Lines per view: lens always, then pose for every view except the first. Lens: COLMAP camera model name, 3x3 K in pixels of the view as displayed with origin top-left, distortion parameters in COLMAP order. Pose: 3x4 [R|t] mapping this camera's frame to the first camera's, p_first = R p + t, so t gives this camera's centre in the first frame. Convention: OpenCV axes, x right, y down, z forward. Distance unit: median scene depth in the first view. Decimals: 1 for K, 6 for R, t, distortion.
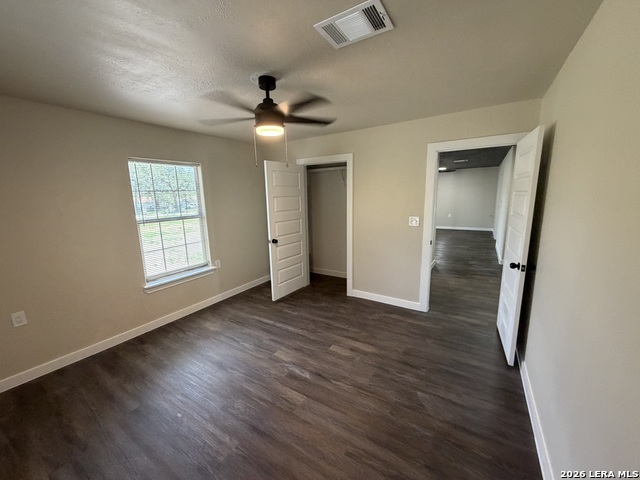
lens RADIAL K [[255.6, 0, 318.7], [0, 255.6, 240.6], [0, 0, 1]] dist [0.000757, 0.000160]
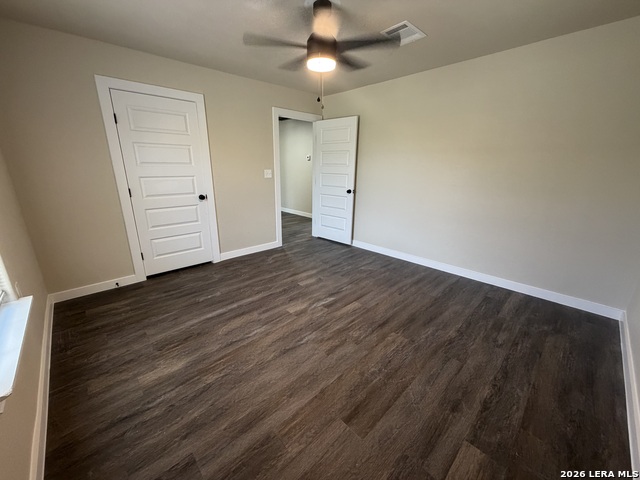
lens RADIAL K [[255.6, 0, 318.7], [0, 255.6, 240.6], [0, 0, 1]] dist [0.000757, 0.000160]
pose [[0.239624, -0.257619, 0.936062, -0.862307], [0.155073, 0.961930, 0.225041, -0.008094], [-0.958401, 0.091232, 0.270451, 0.554783]]
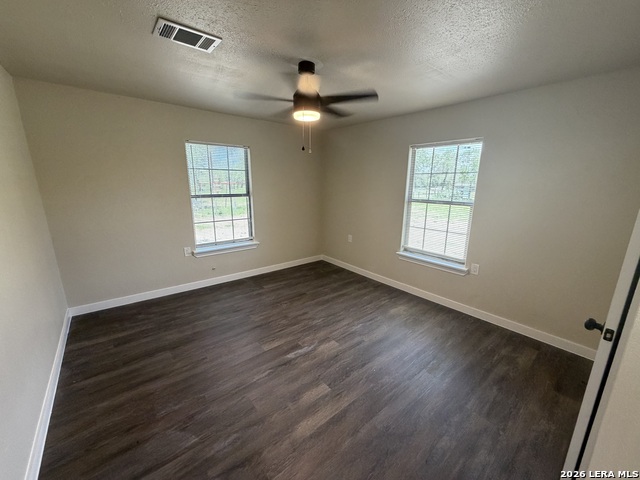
lens RADIAL K [[255.6, 0, 318.7], [0, 255.6, 240.6], [0, 0, 1]] dist [0.000757, 0.000160]
pose [[-0.308610, 0.239642, -0.920506, 0.594286], [-0.169527, 0.938391, 0.301135, -0.189551], [0.935959, 0.248984, -0.248972, 0.977836]]
